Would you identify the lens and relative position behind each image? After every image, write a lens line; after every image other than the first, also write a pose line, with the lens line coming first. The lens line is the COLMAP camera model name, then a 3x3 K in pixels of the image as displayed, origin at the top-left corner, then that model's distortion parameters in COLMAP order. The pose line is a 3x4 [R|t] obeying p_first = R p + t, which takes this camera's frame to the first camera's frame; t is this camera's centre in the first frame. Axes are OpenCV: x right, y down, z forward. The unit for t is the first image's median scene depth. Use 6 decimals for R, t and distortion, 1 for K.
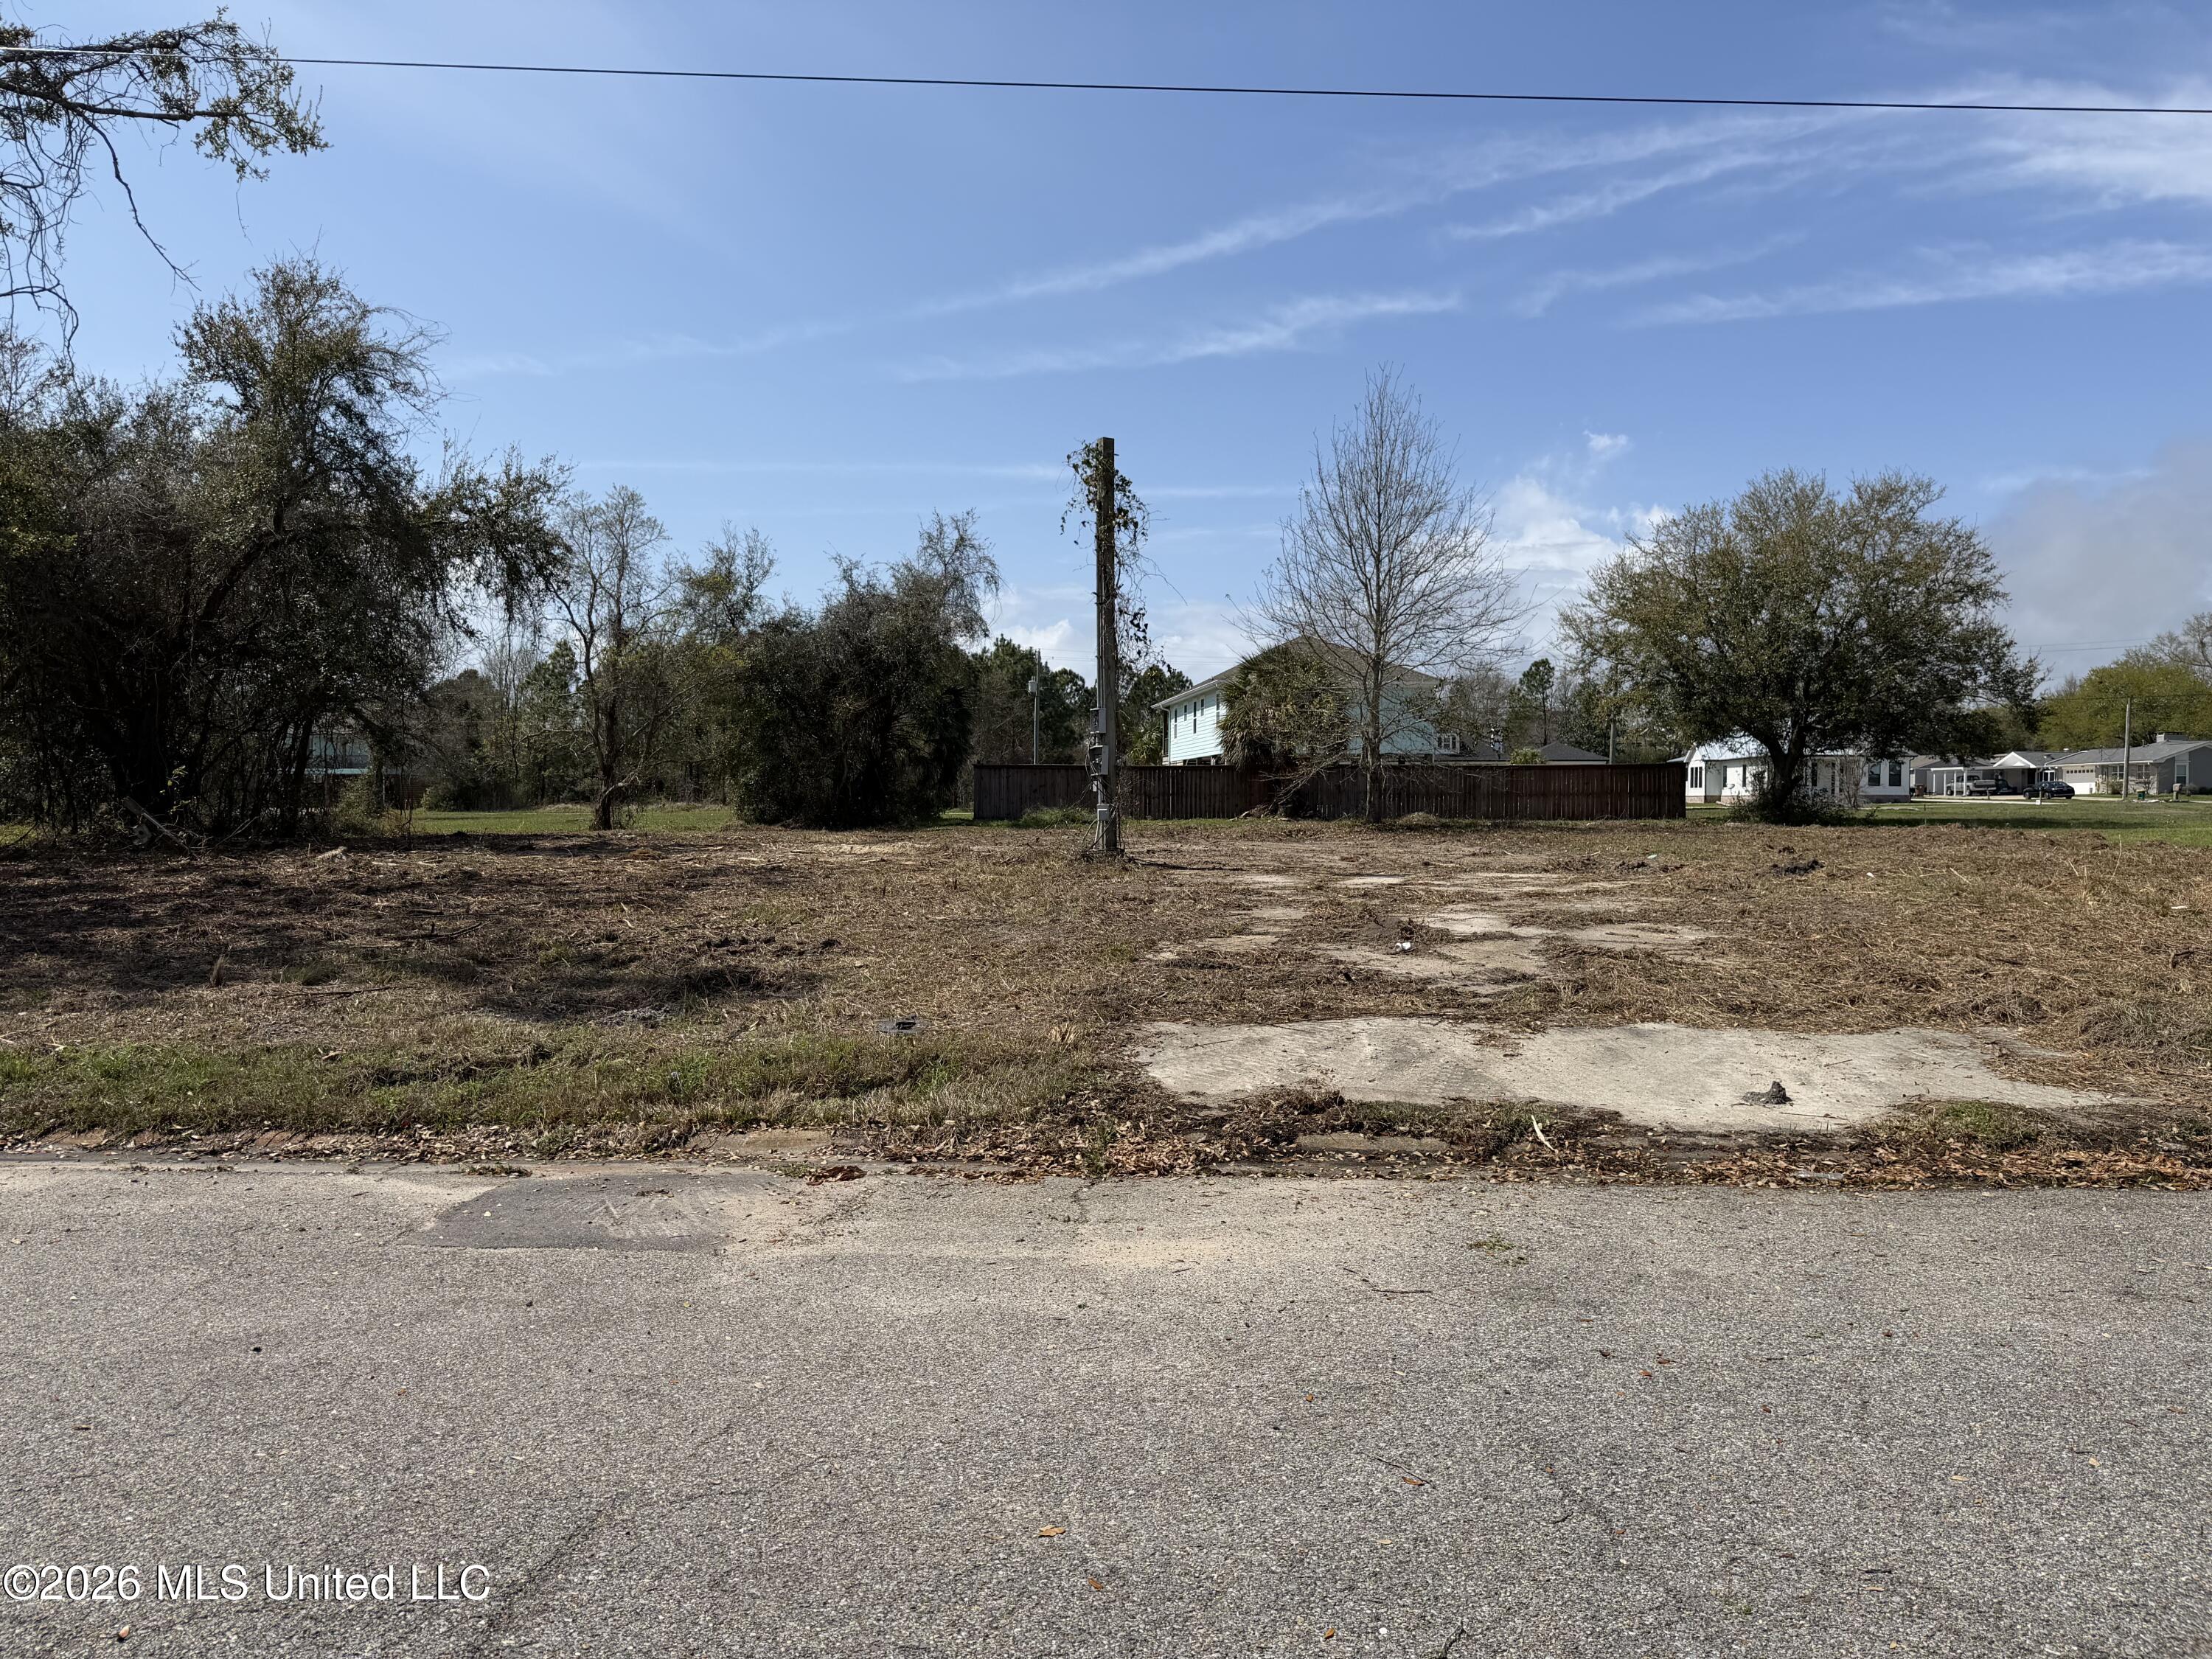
lens RADIAL K [[1489.2, 0, 1211.4], [0, 1489.2, 857.4], [0, 0, 1]] dist [-0.086980, 0.033058]
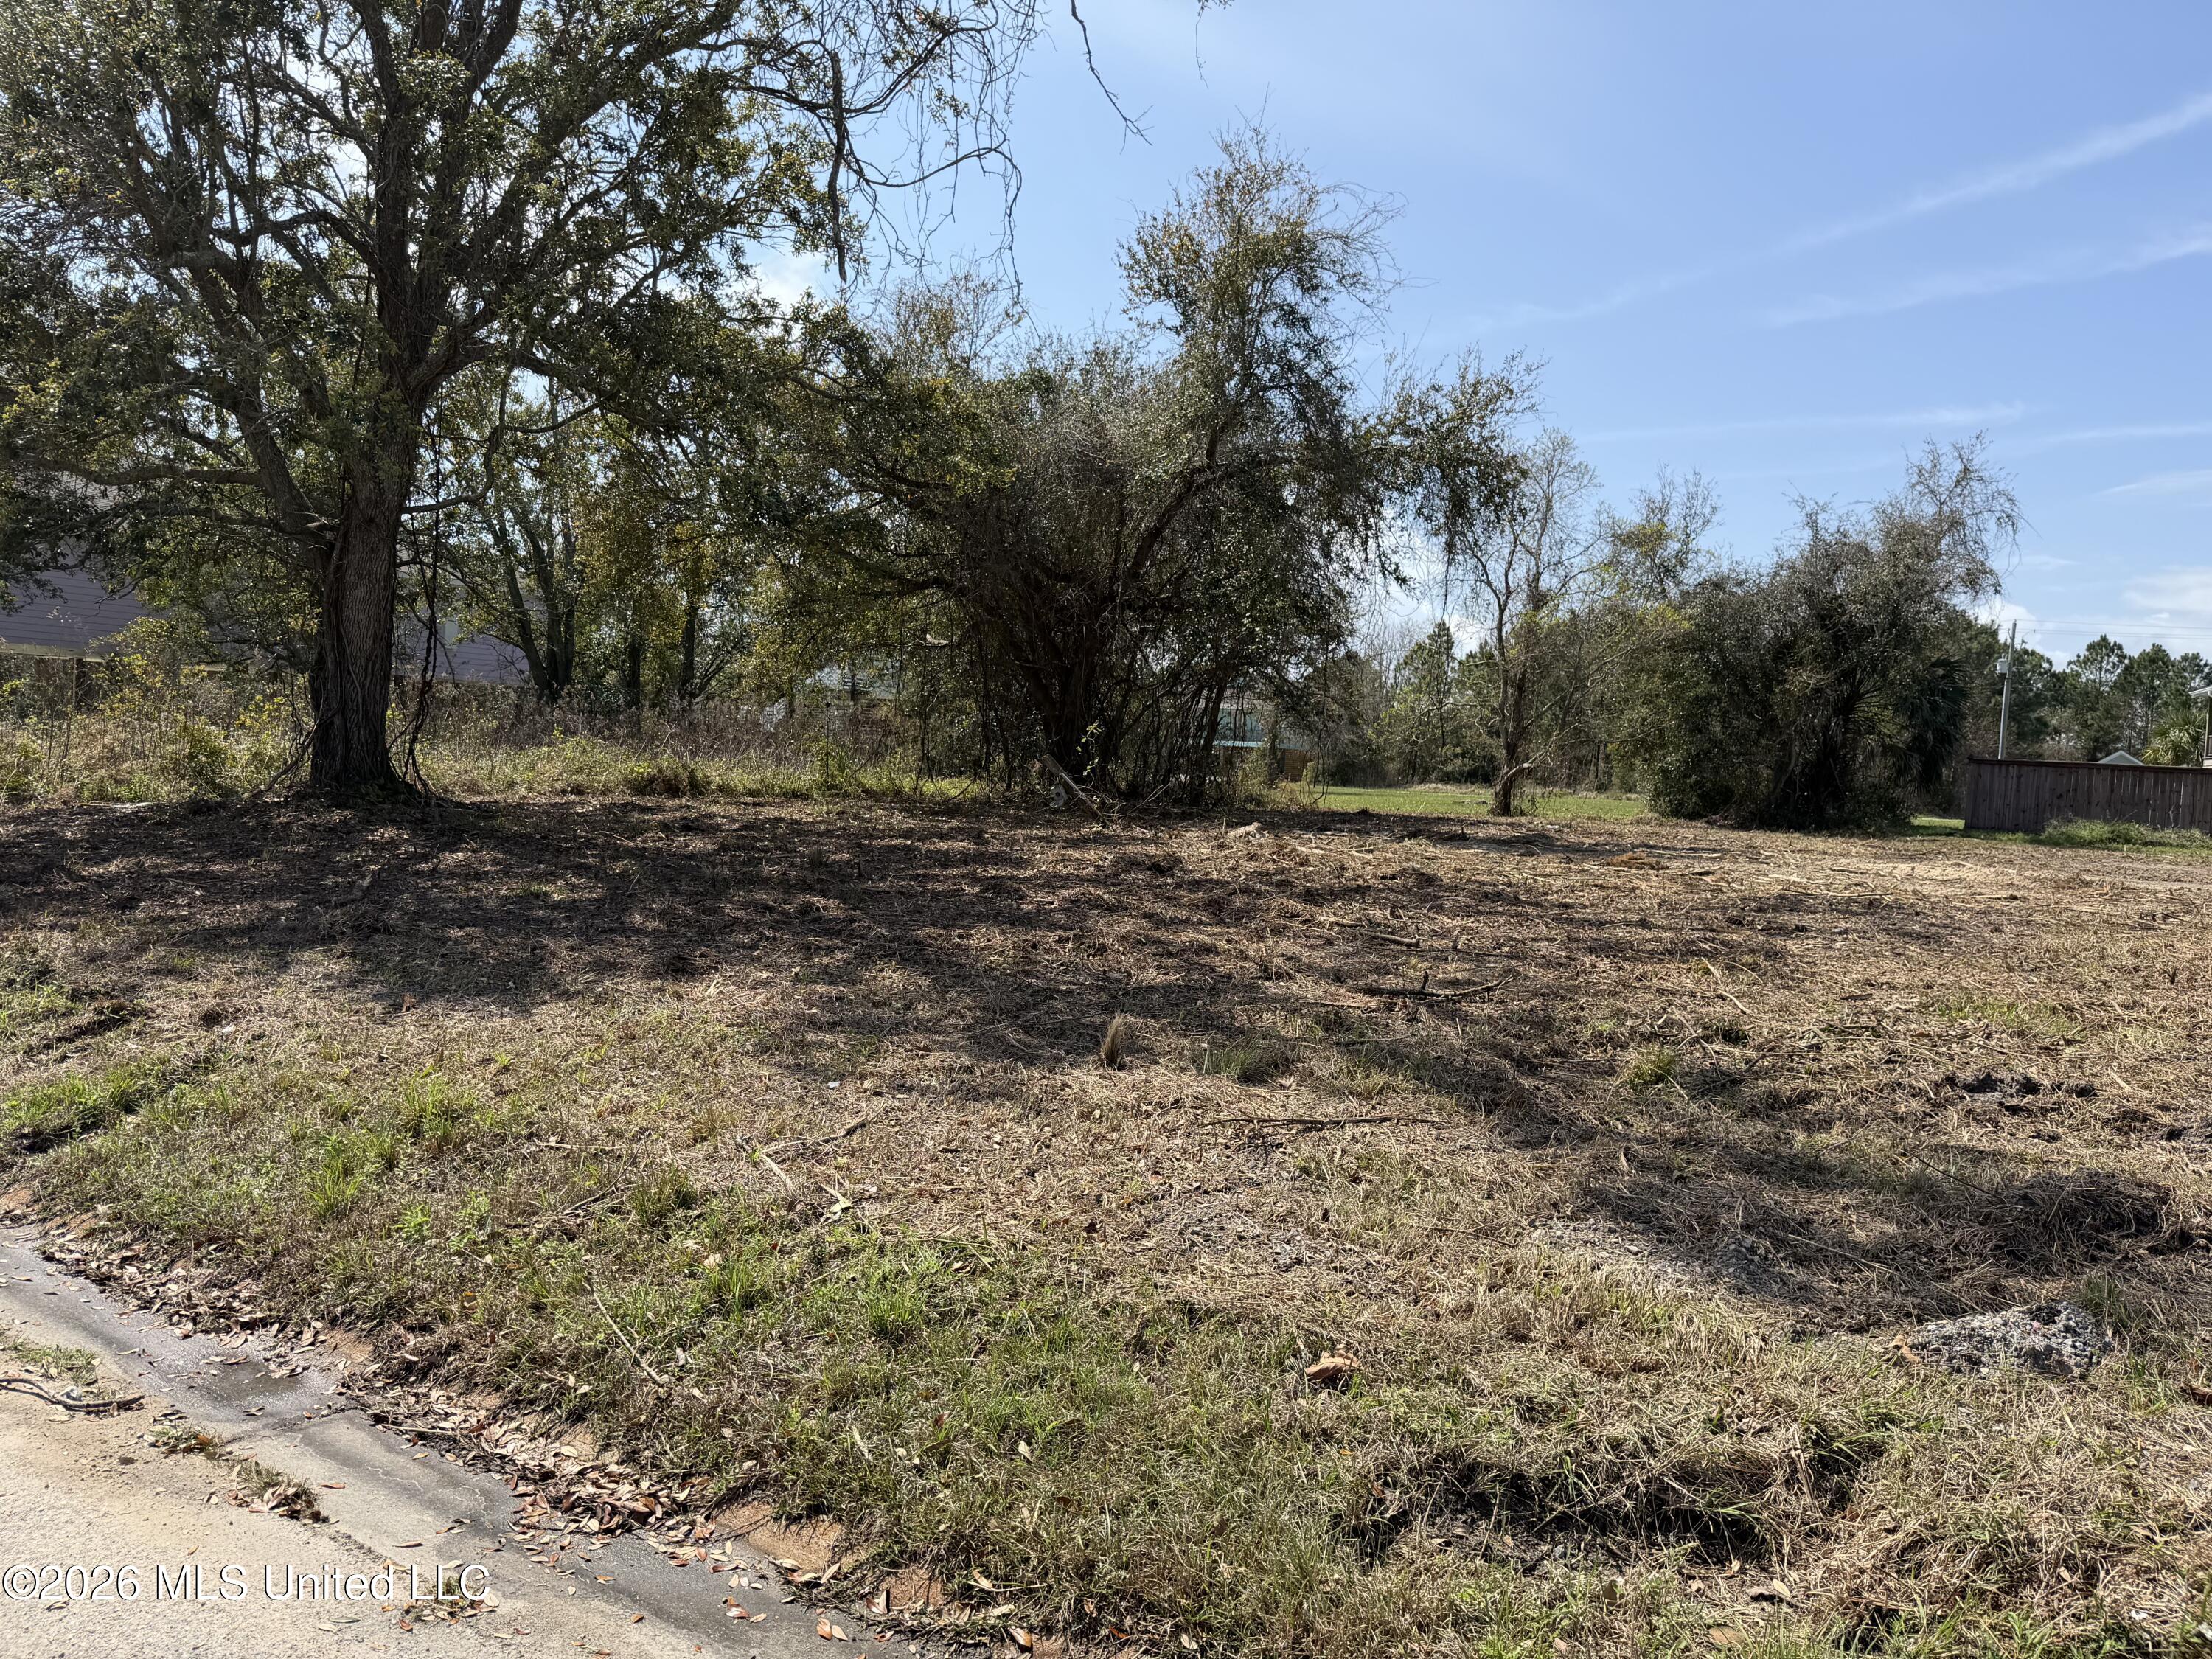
lens RADIAL K [[1552.4, 0, 1119.1], [0, 1552.4, 832.7], [0, 0, 1]] dist [0.105117, -0.141362]
pose [[0.816996, 0.062750, -0.573219, -0.124105], [-0.068901, 0.997563, 0.010999, -0.005542], [0.572512, 0.030509, 0.819329, 0.179979]]
